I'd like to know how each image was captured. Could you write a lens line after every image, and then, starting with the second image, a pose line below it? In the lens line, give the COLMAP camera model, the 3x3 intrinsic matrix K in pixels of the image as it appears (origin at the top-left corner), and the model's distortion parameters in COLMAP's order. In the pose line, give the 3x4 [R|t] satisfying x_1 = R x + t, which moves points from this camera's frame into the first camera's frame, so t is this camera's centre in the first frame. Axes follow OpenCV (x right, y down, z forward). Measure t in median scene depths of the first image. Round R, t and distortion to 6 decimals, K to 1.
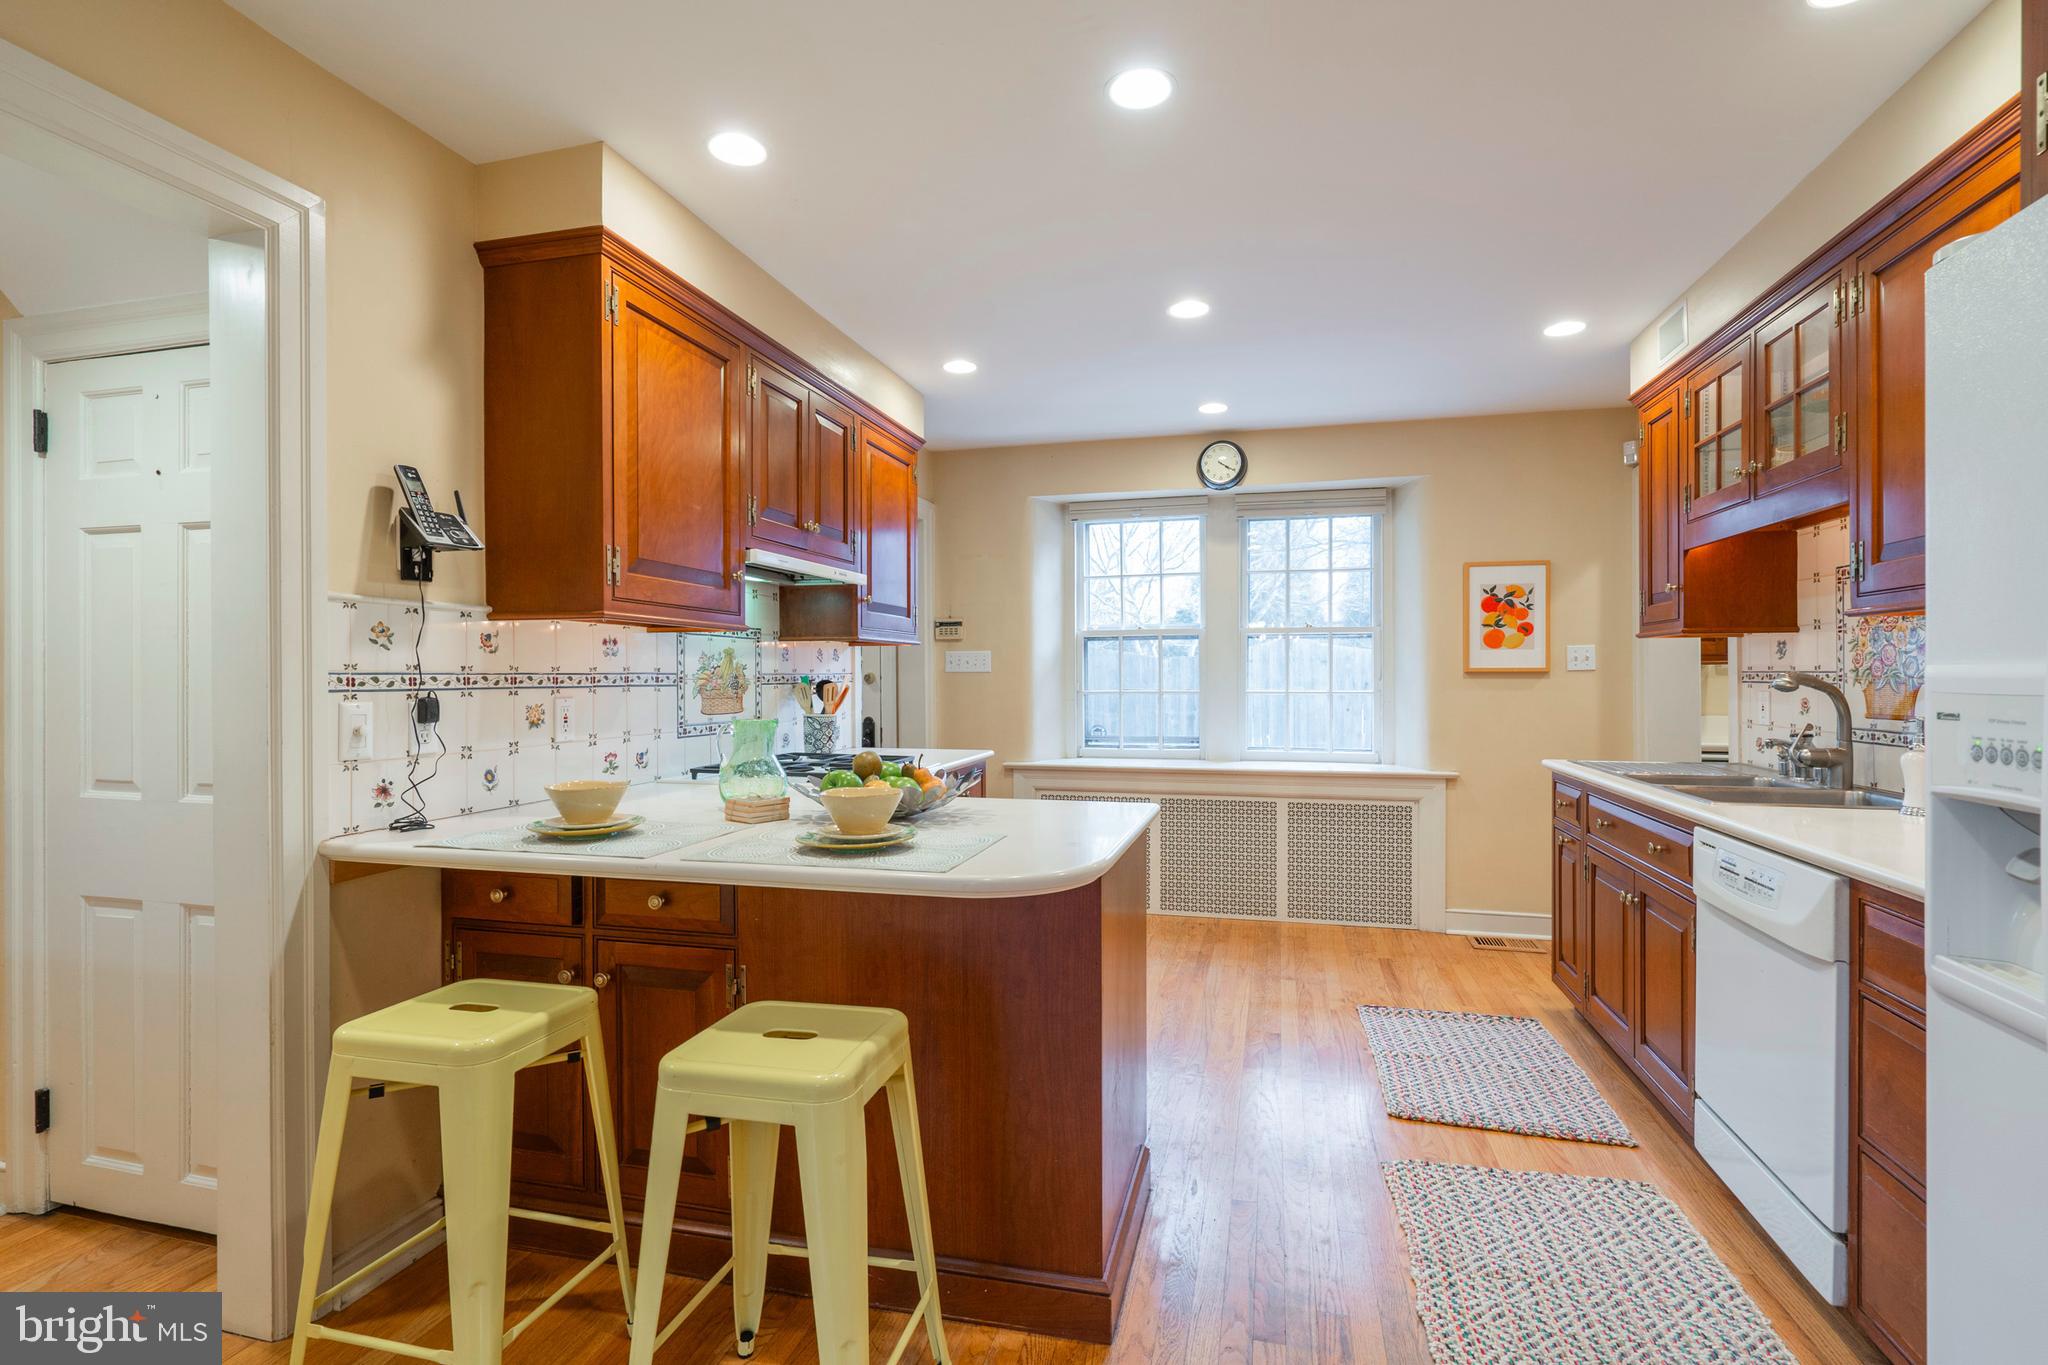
lens RADIAL K [[936.6, 0, 1020.3], [0, 936.6, 678.8], [0, 0, 1]] dist [-0.001396, 0.002683]
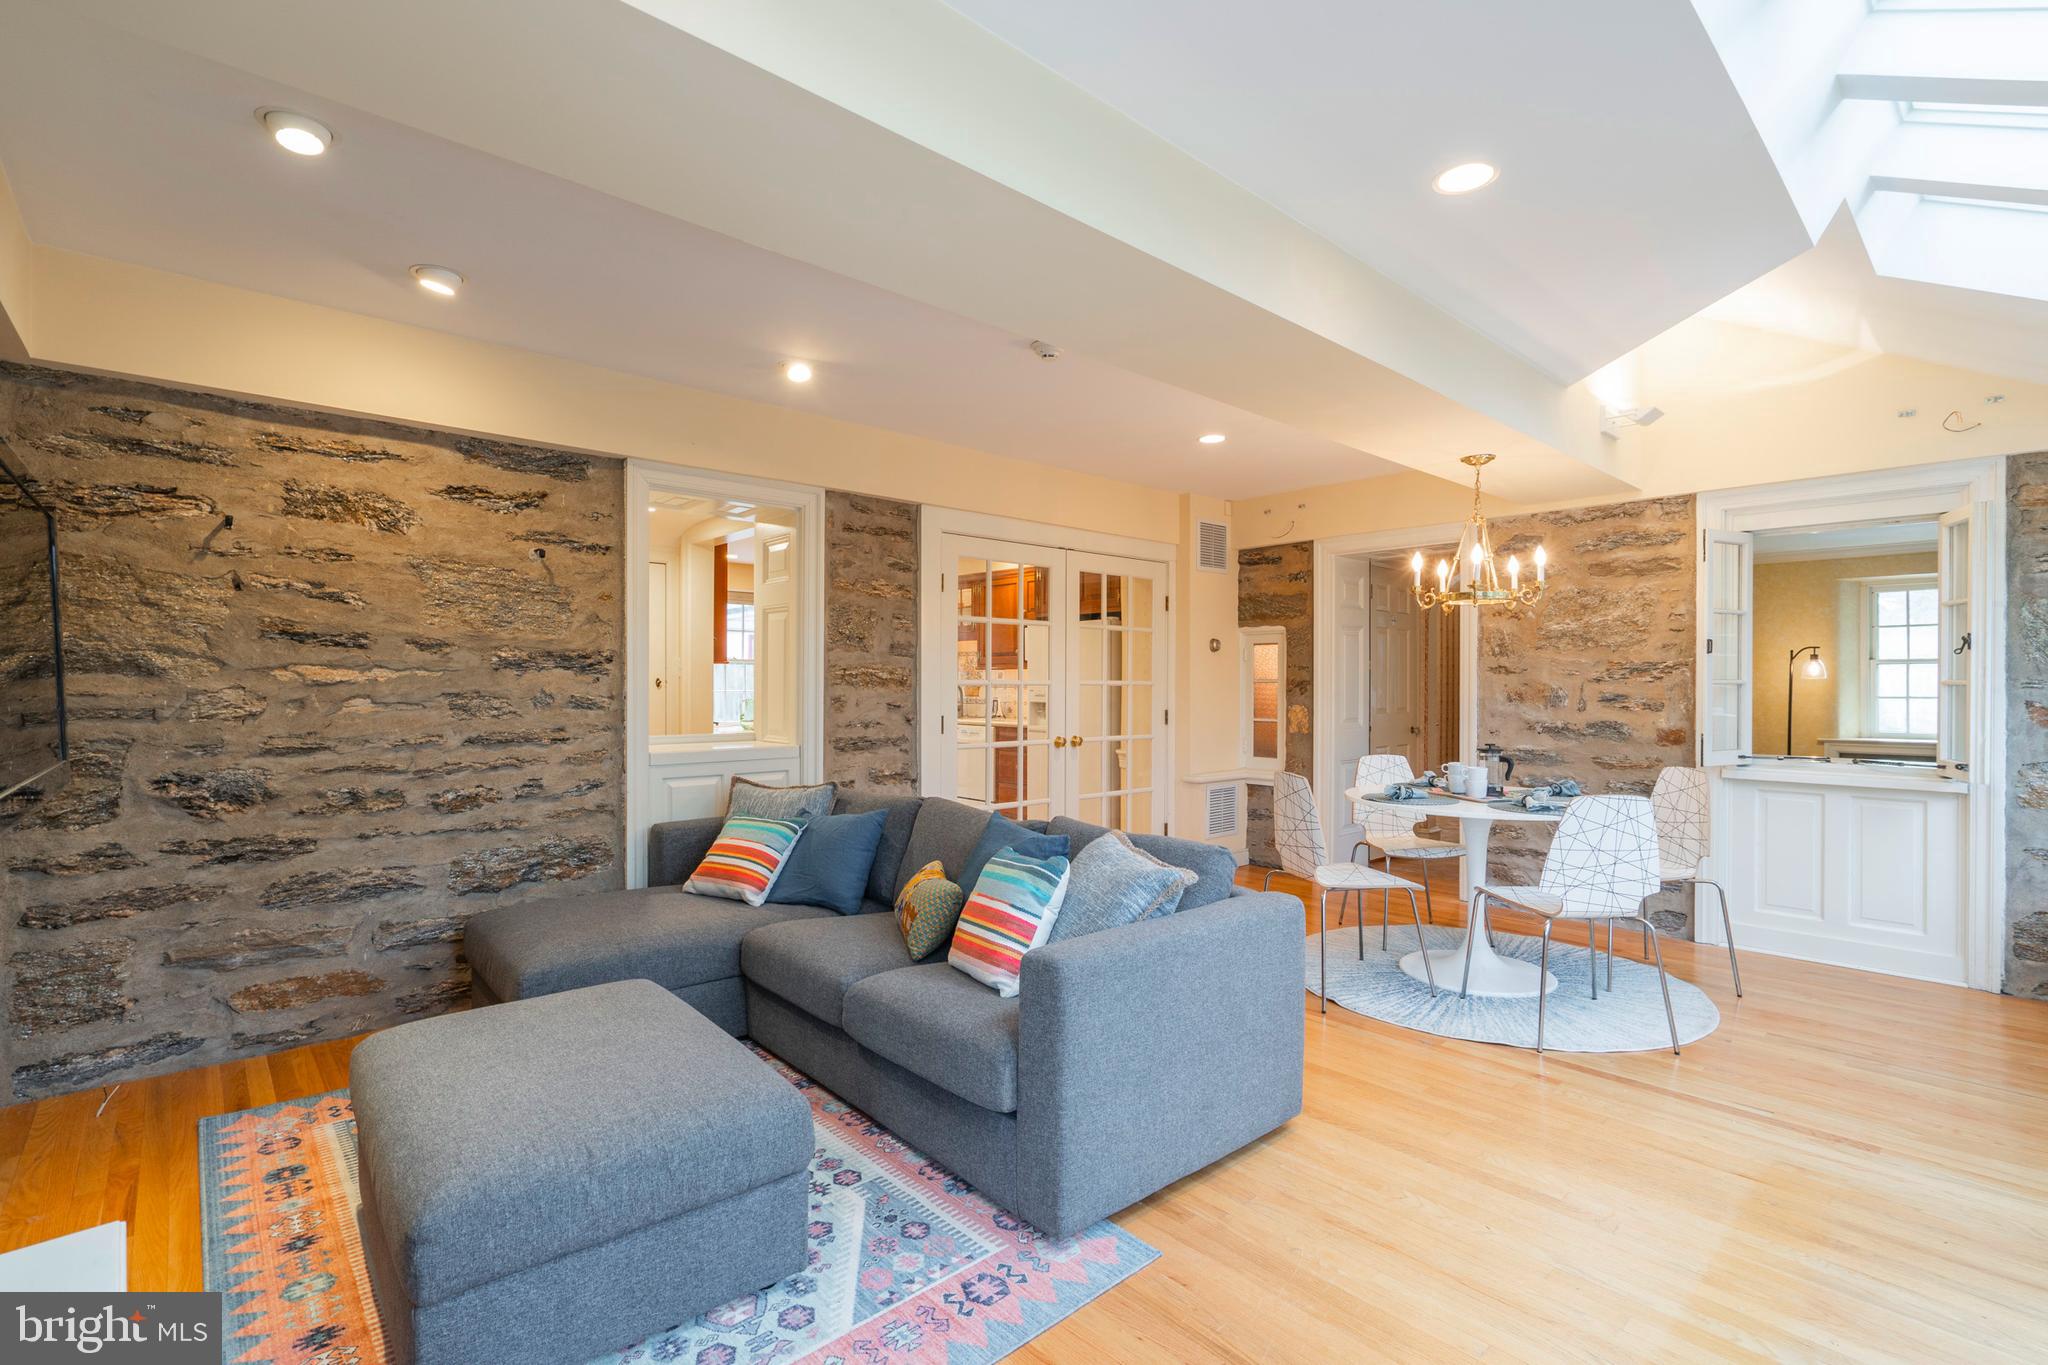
lens RADIAL K [[936.6, 0, 1037.1], [0, 936.6, 684.9], [0, 0, 1]] dist [-0.001396, 0.002683]
pose [[0.527199, 0.001346, 0.849741, -1.206195], [-0.002676, 0.999996, 0.000076, -0.000370], [-0.849738, -0.002314, 0.527201, -0.667604]]
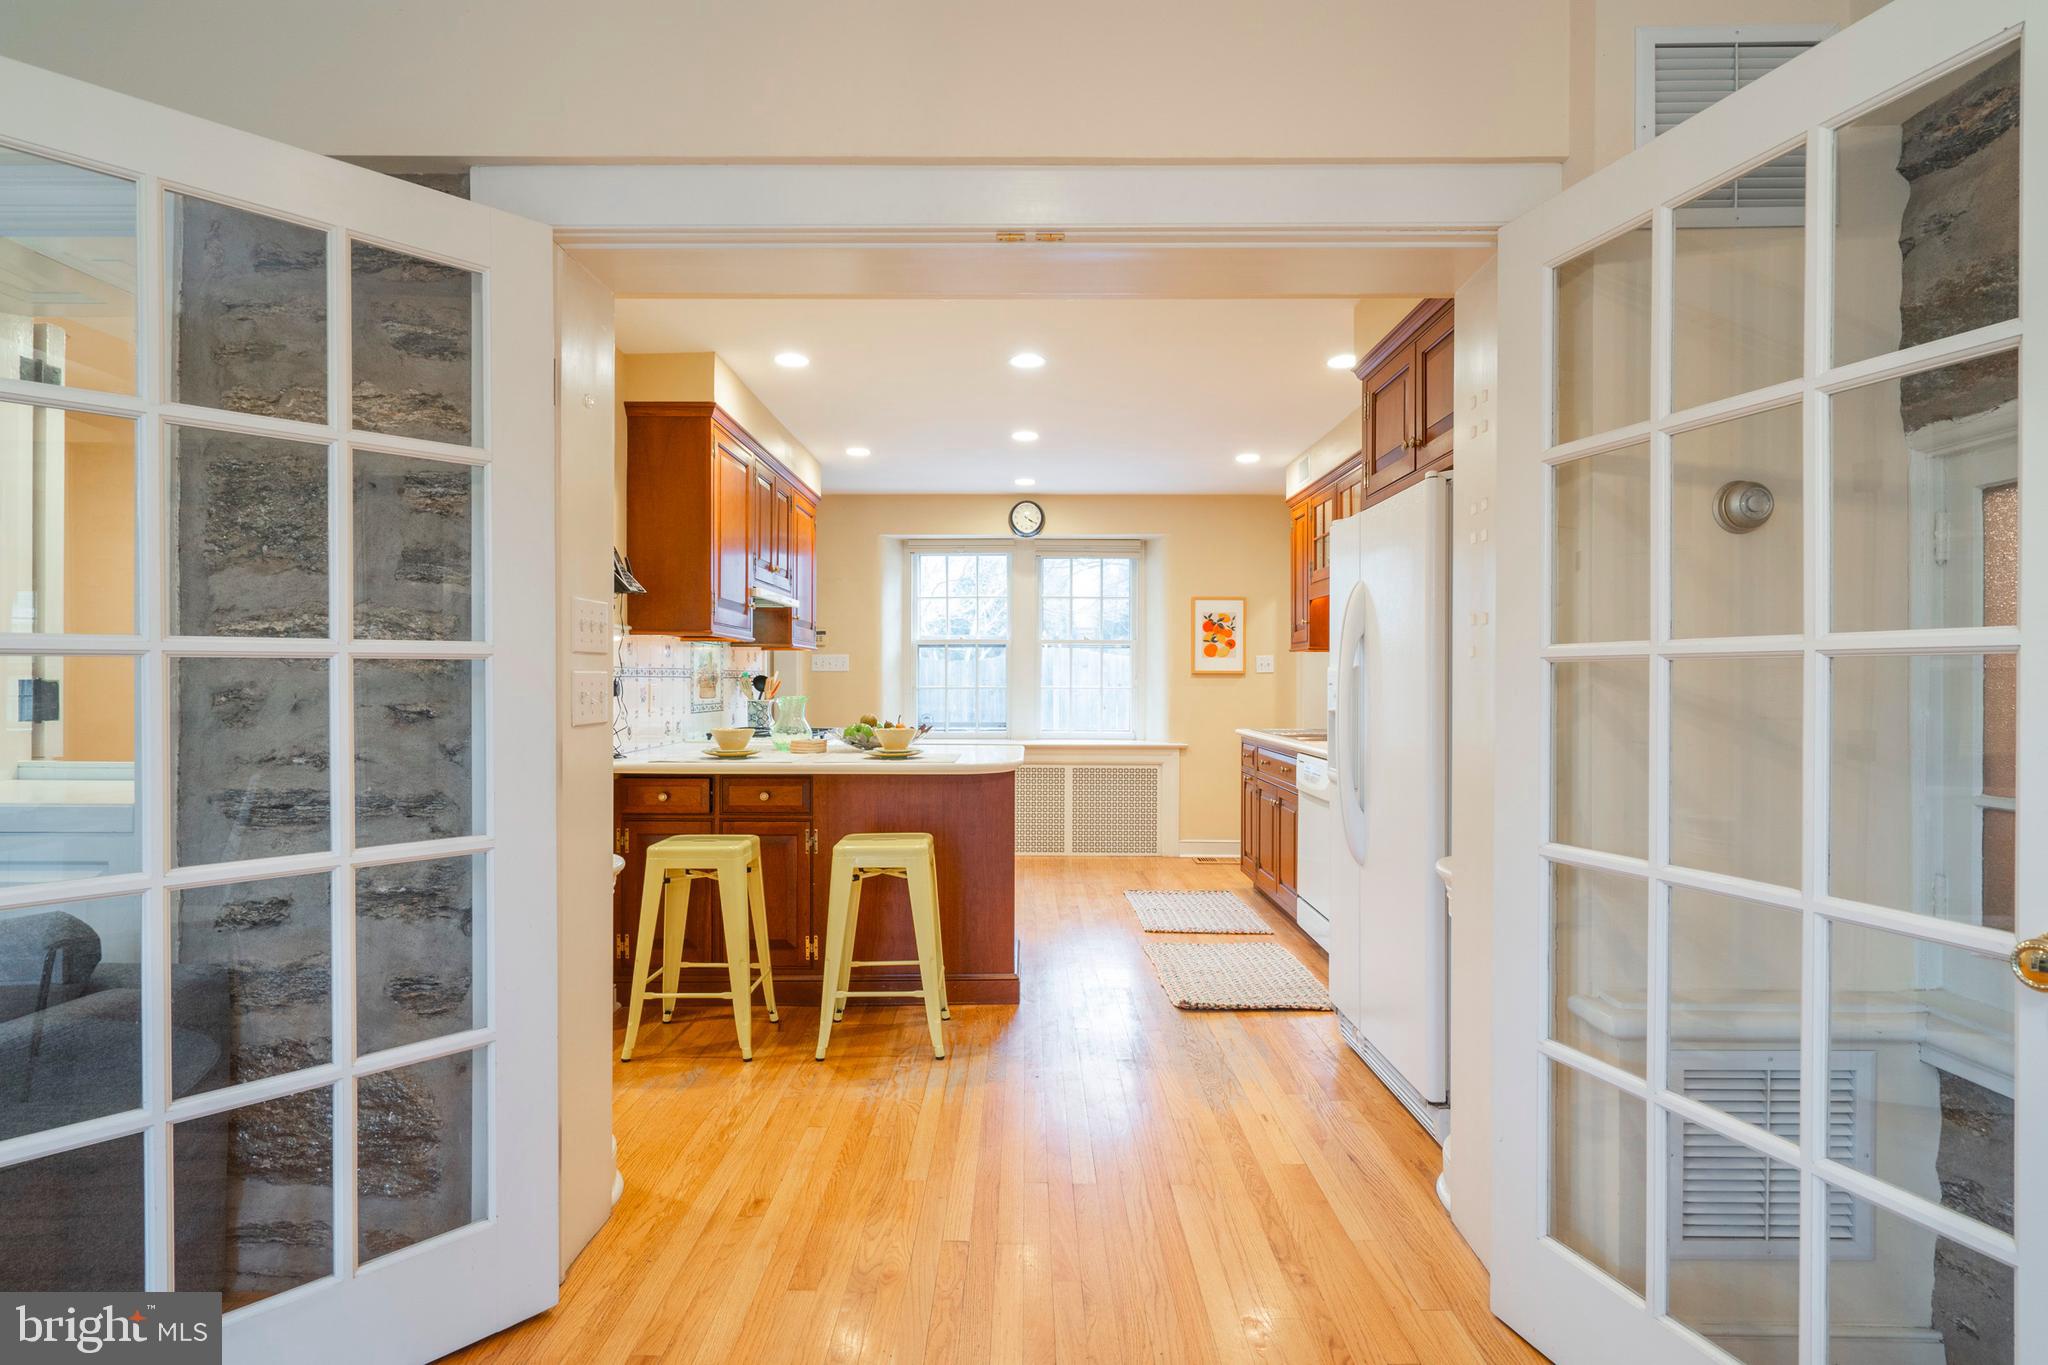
lens RADIAL K [[1026.4, 0, 1021.2], [0, 1026.4, 684.1], [0, 0, 1]] dist [0.002077, 0.000266]
pose [[0.964694, 0.003545, 0.263349, -0.194052], [-0.003615, 0.999993, -0.000216, 0.010660], [-0.263348, -0.000744, 0.964701, -0.453553]]
